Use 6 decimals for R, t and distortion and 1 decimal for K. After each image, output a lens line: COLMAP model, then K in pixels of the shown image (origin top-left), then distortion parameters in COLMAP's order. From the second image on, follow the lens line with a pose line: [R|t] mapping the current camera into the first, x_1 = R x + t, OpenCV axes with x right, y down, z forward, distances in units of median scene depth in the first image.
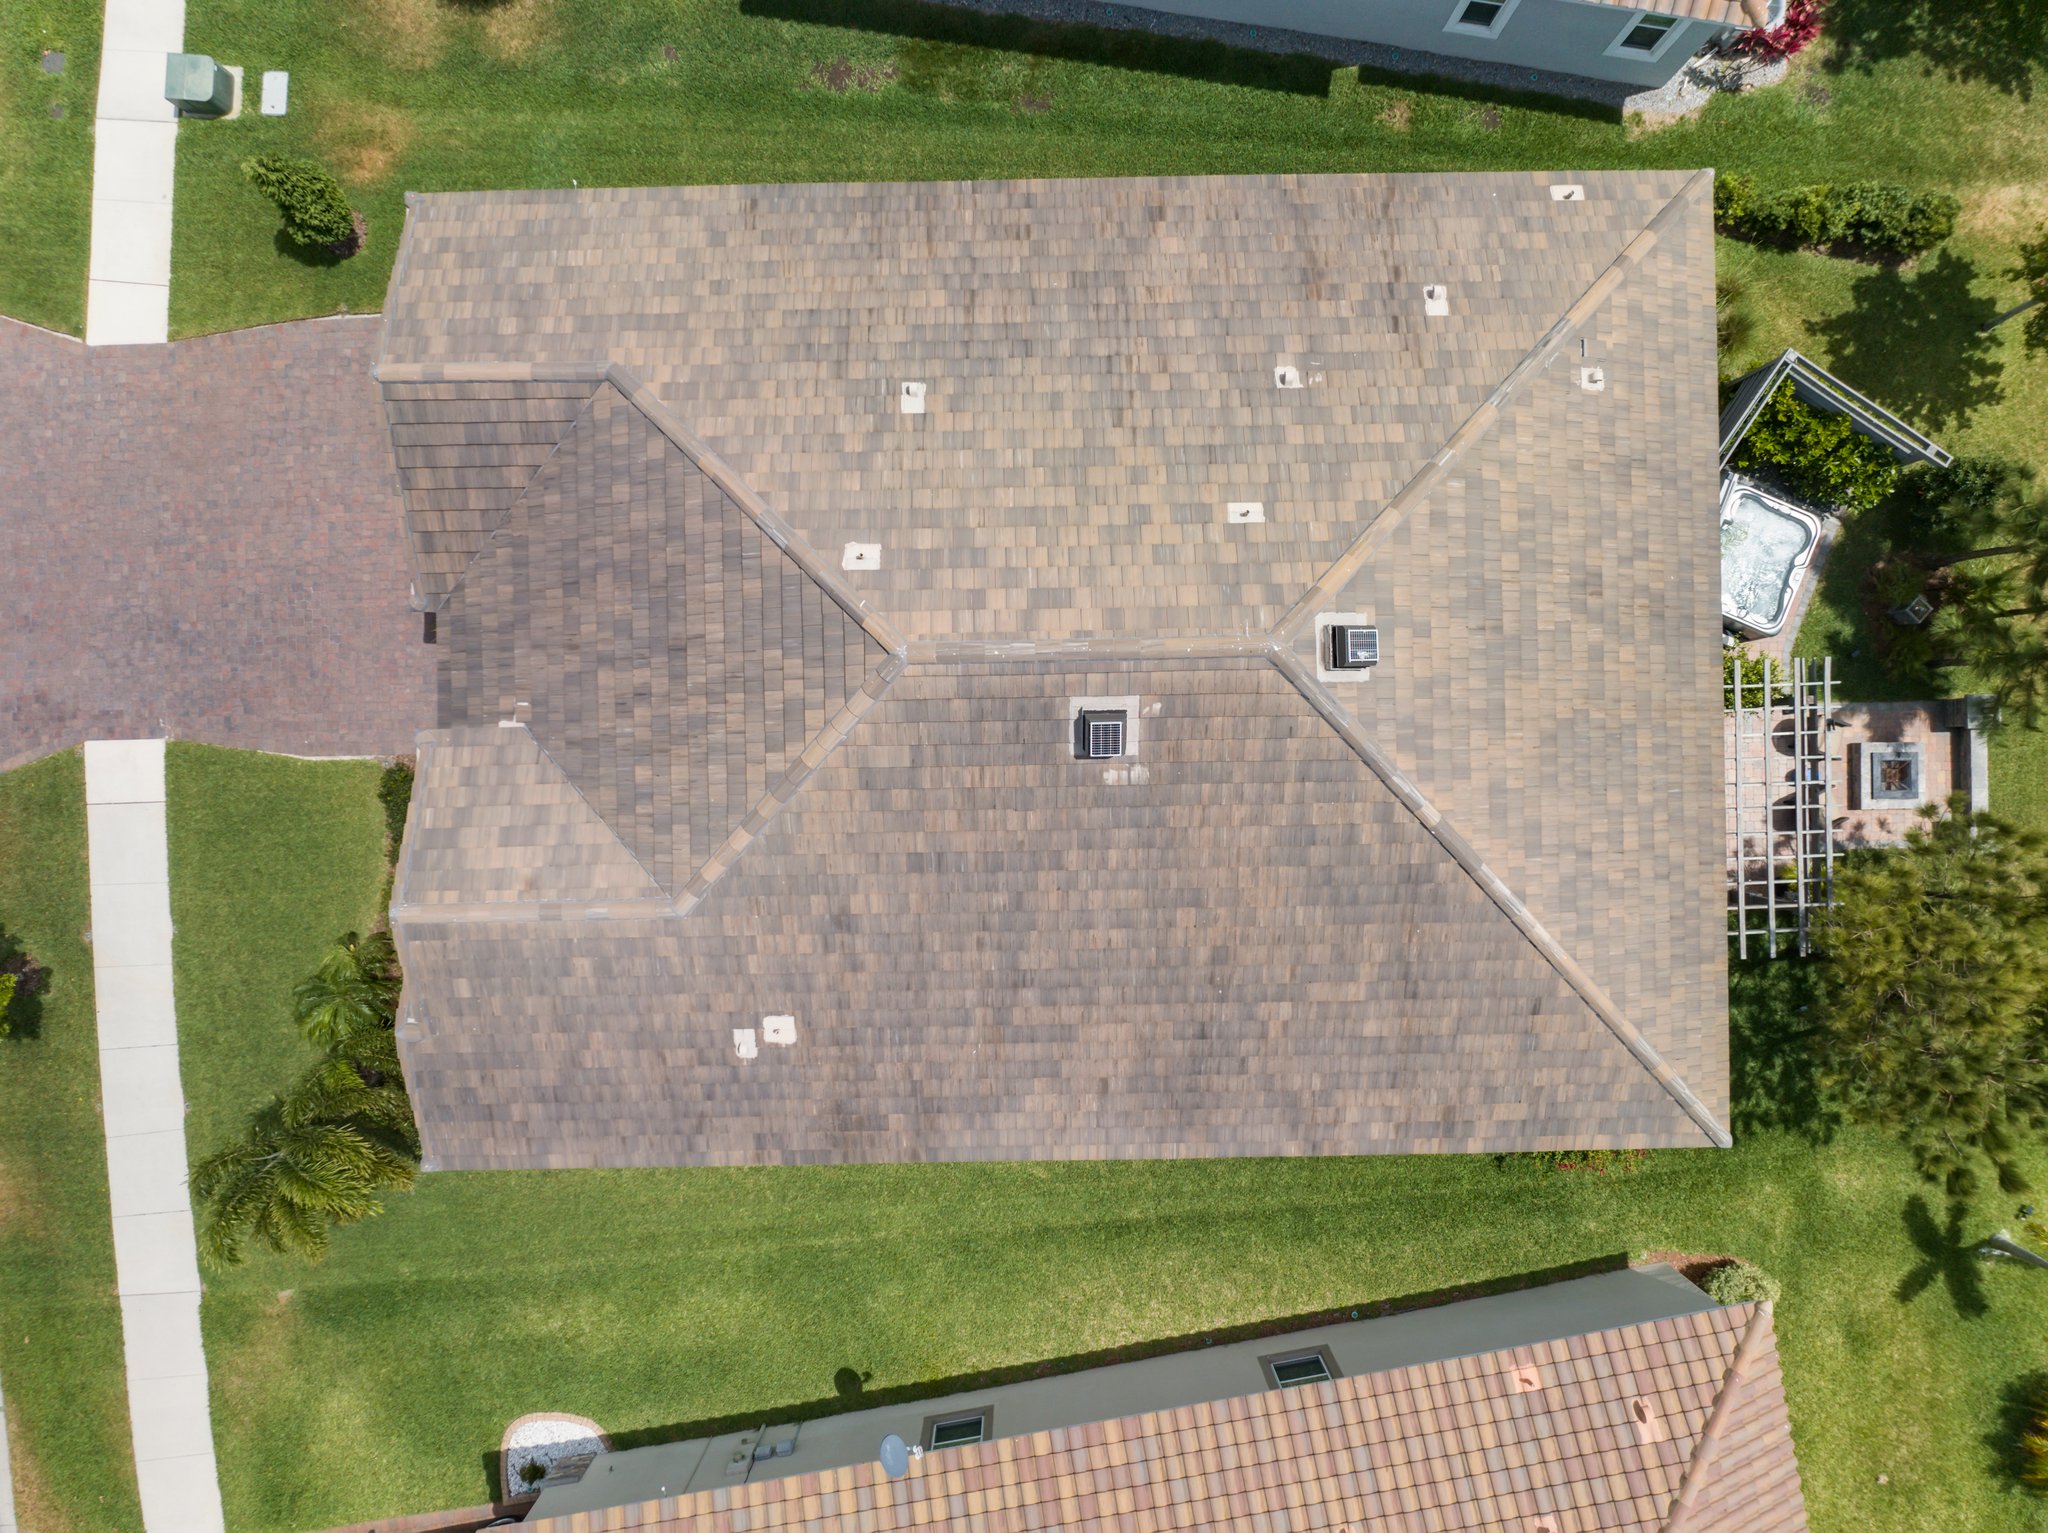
lens RADIAL K [[1484.1, 0, 1024.0], [0, 1484.1, 766.5], [0, 0, 1]] dist [-0.028251, 0.017451]
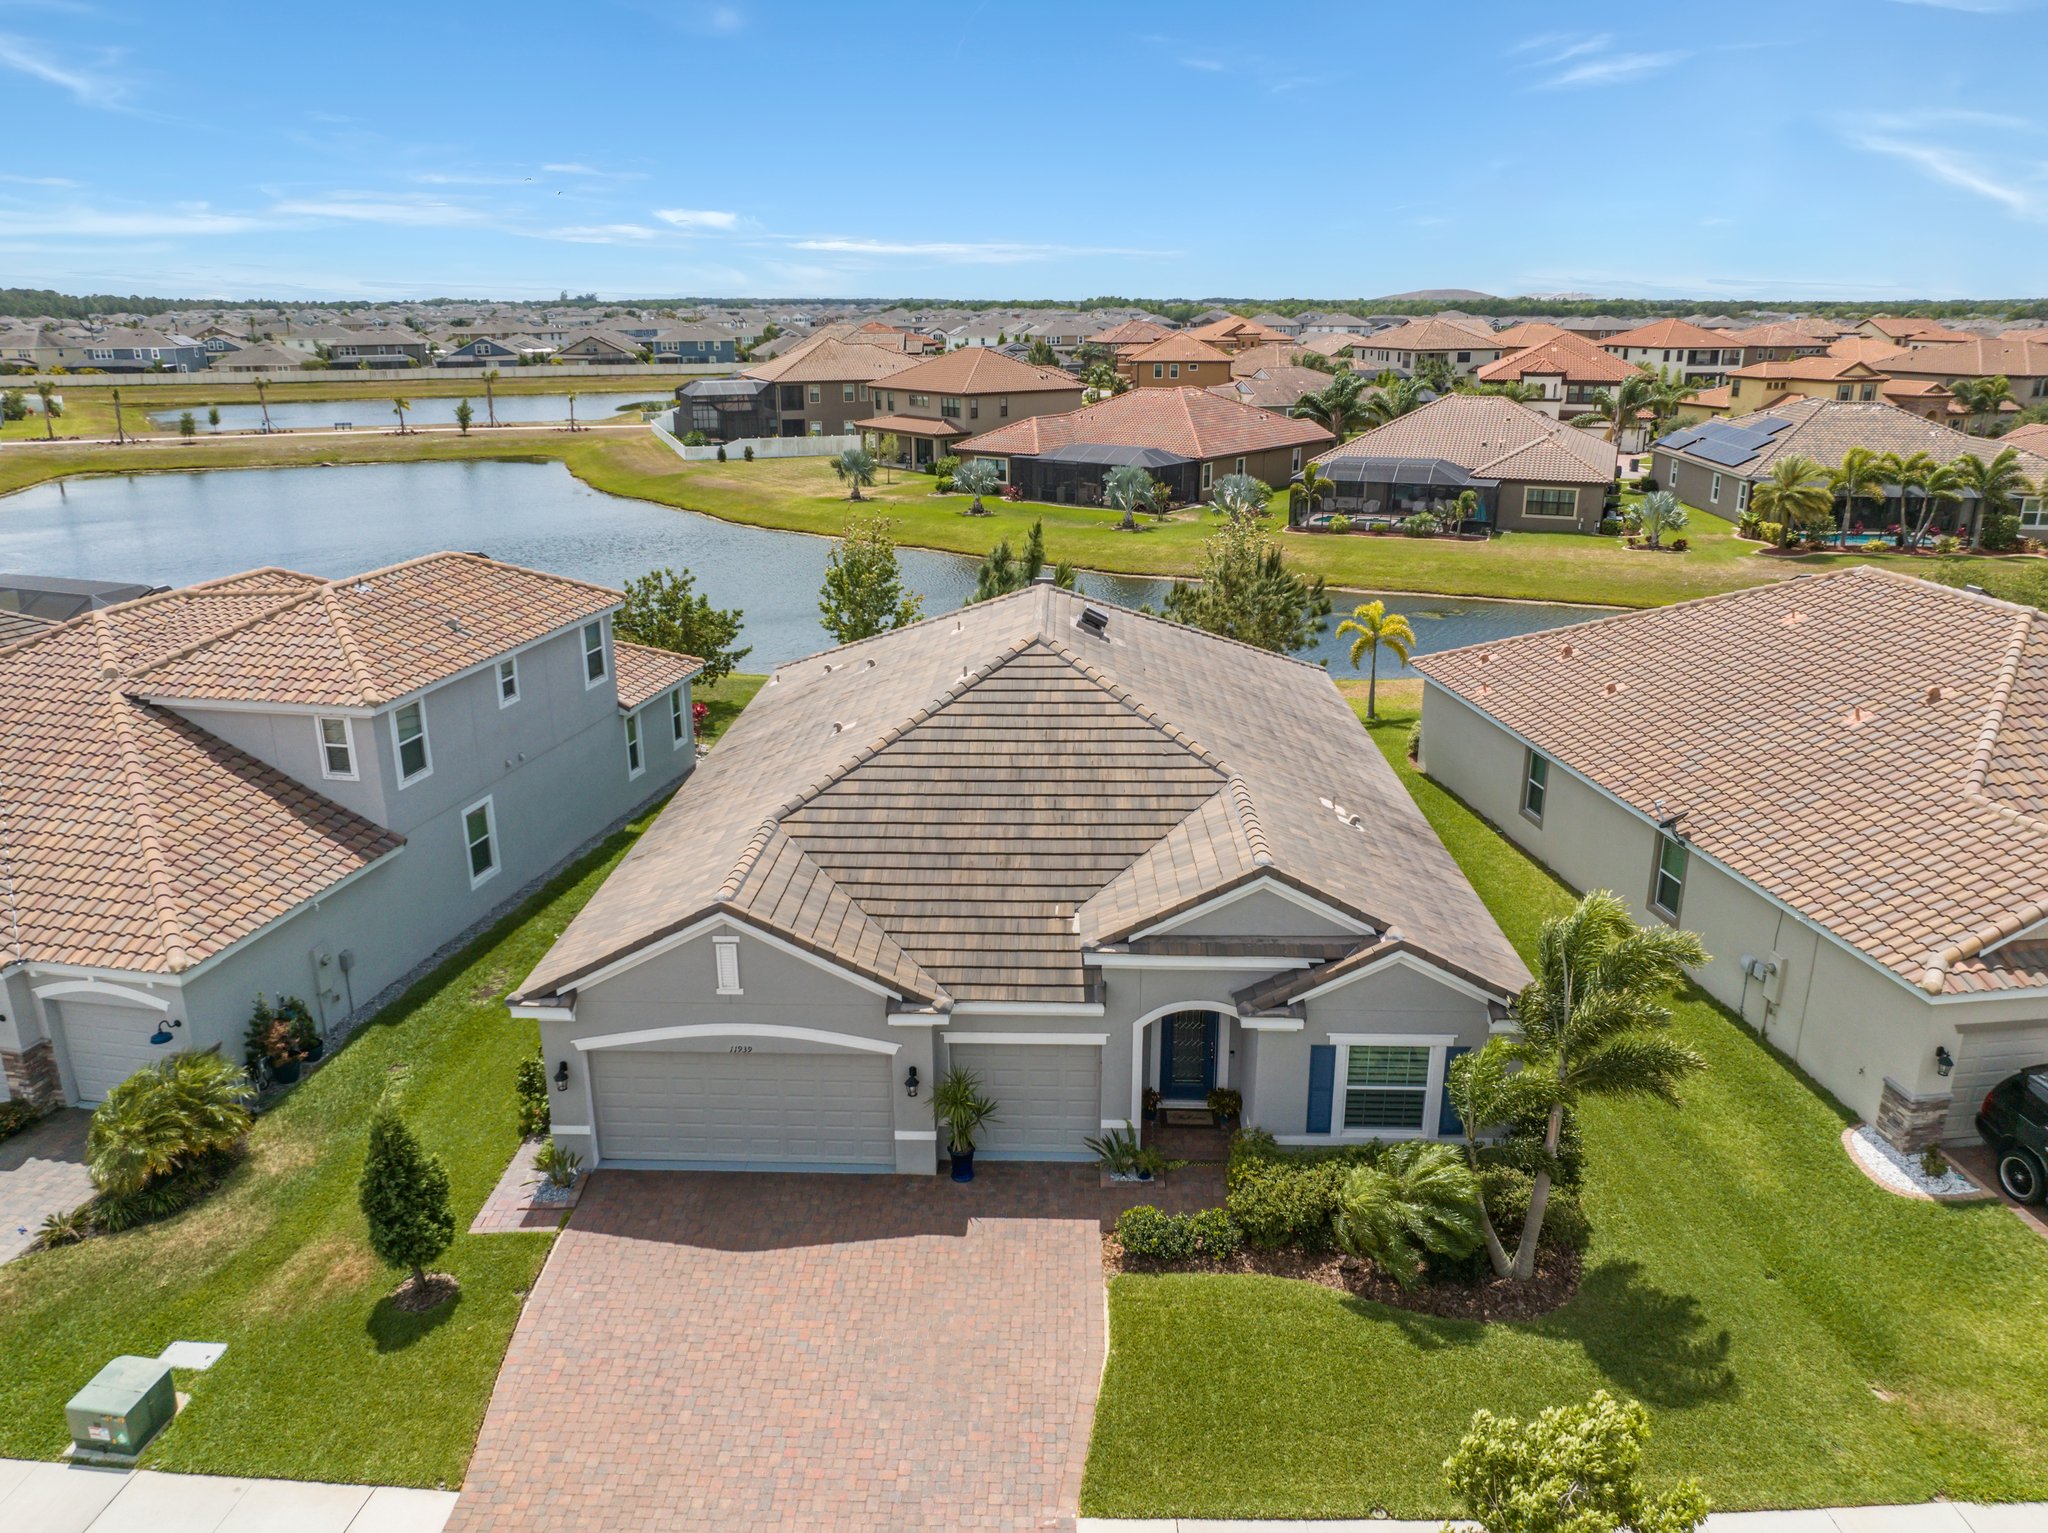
lens RADIAL K [[1451.6, 0, 1024.0], [0, 1451.6, 766.5], [0, 0, 1]] dist [-0.042703, 0.037418]
pose [[0.050848, -0.298538, 0.953042, -1.251950], [0.998687, 0.009210, -0.050399, -0.015523], [0.006269, 0.954353, 0.298614, 0.598891]]
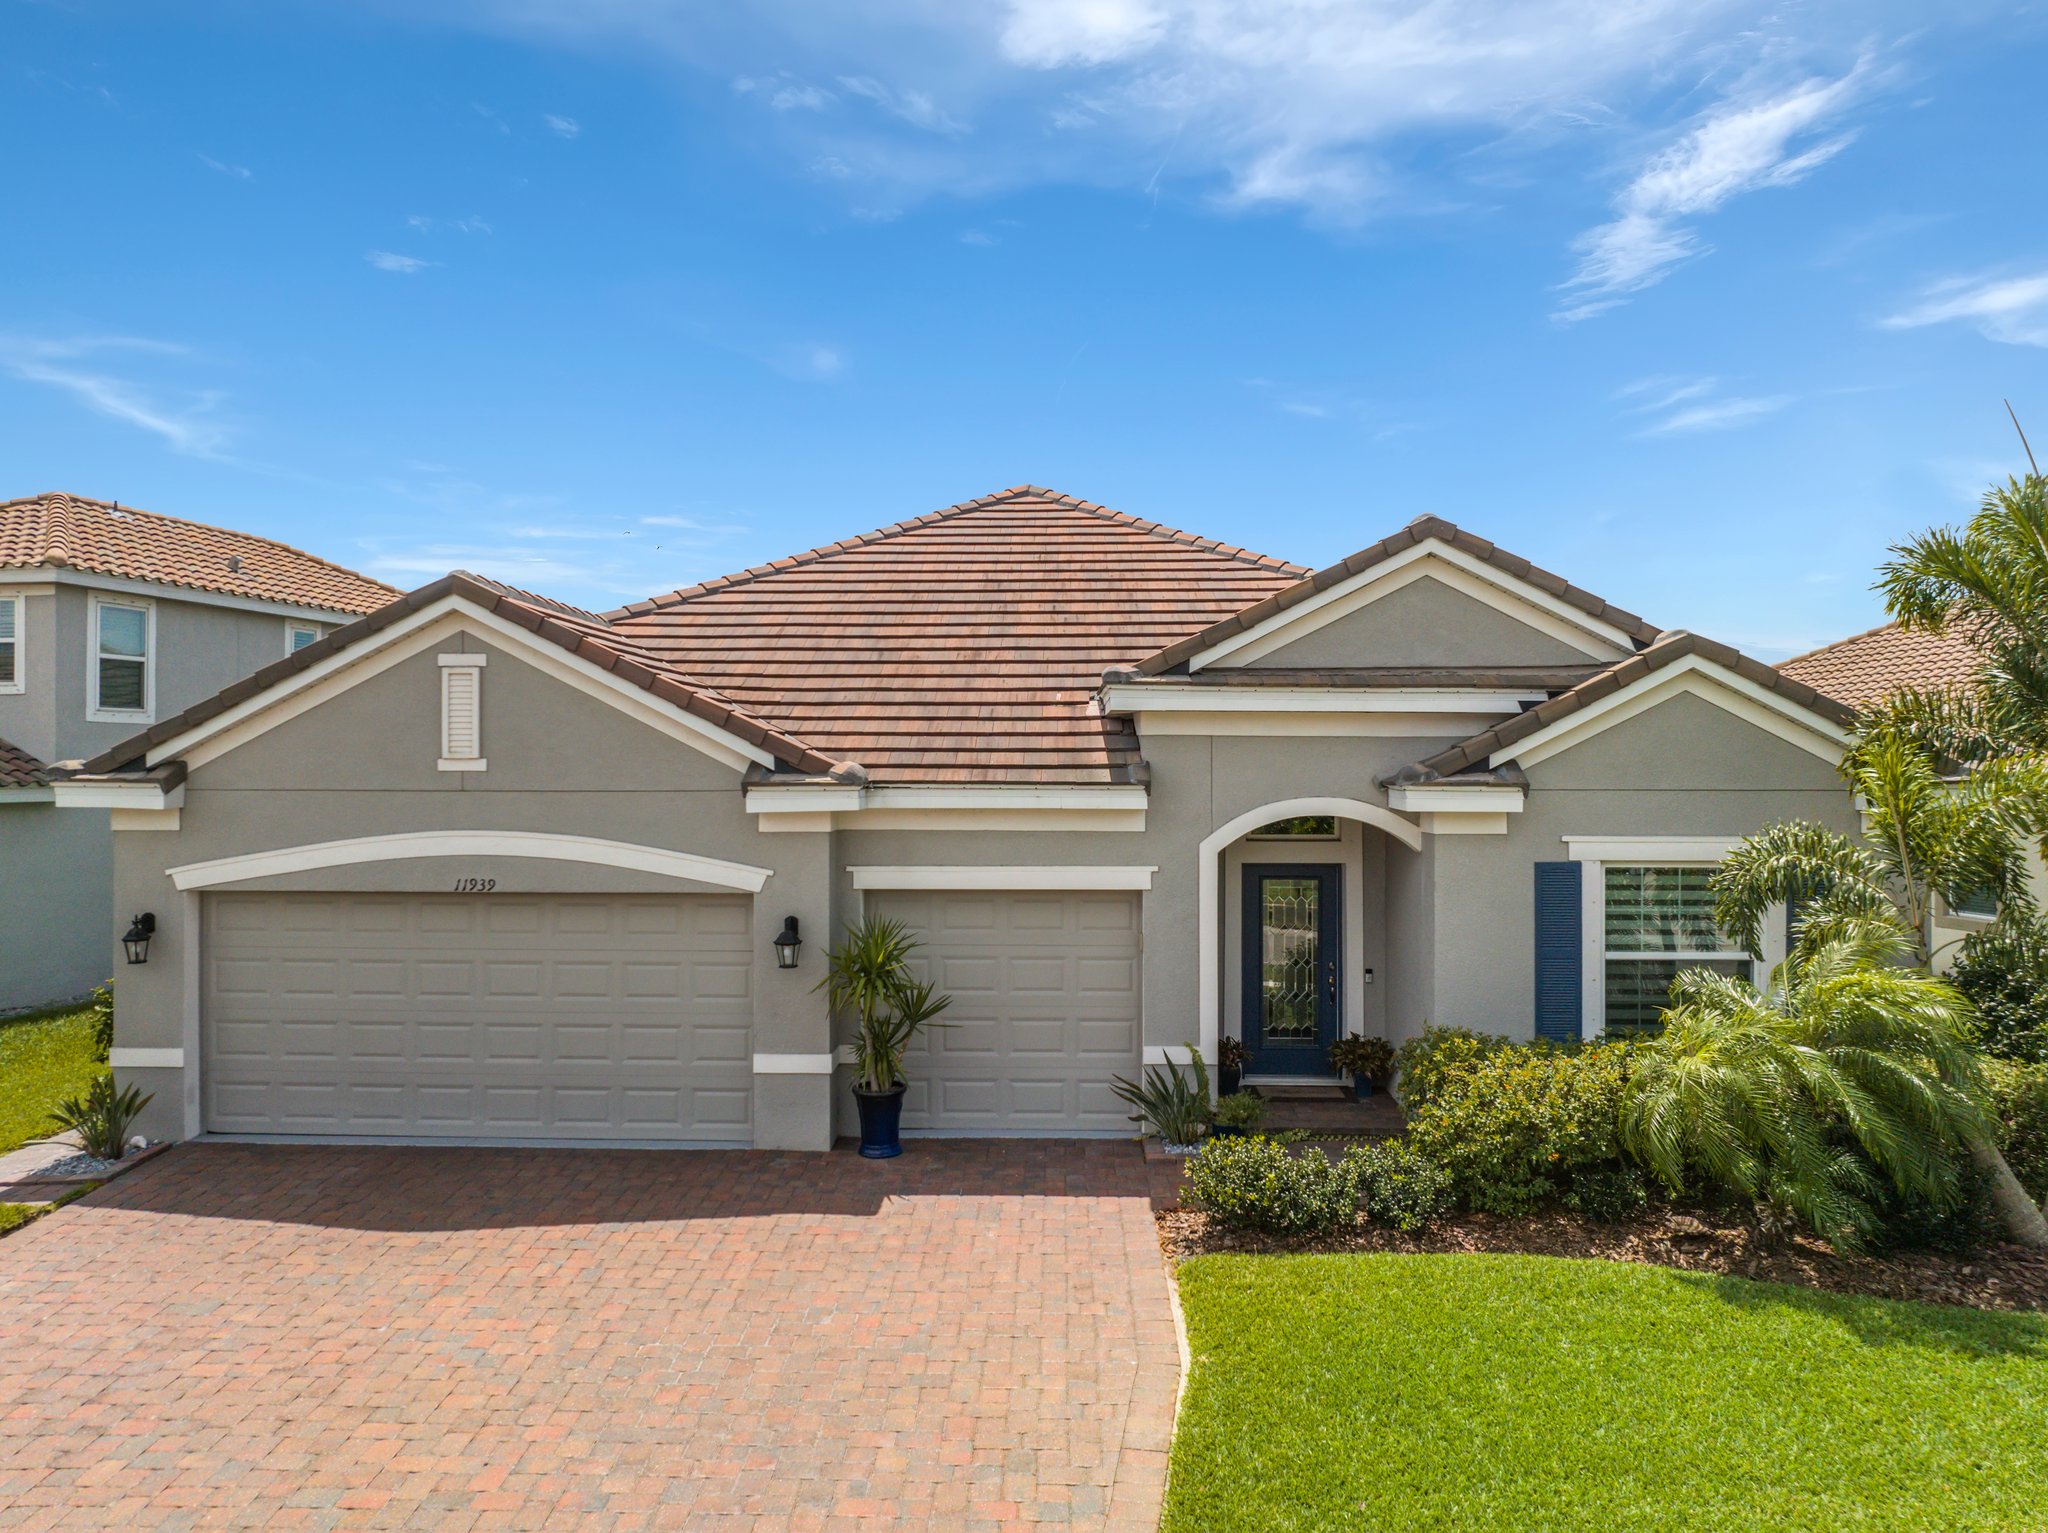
lens RADIAL K [[1451.6, 0, 1024.0], [0, 1451.6, 766.5], [0, 0, 1]] dist [-0.042703, 0.037418]
pose [[0.046485, 0.009650, 0.998872, -0.912340], [0.998917, -0.002384, -0.046464, -0.029340], [0.001933, 0.999951, -0.009750, 1.025337]]
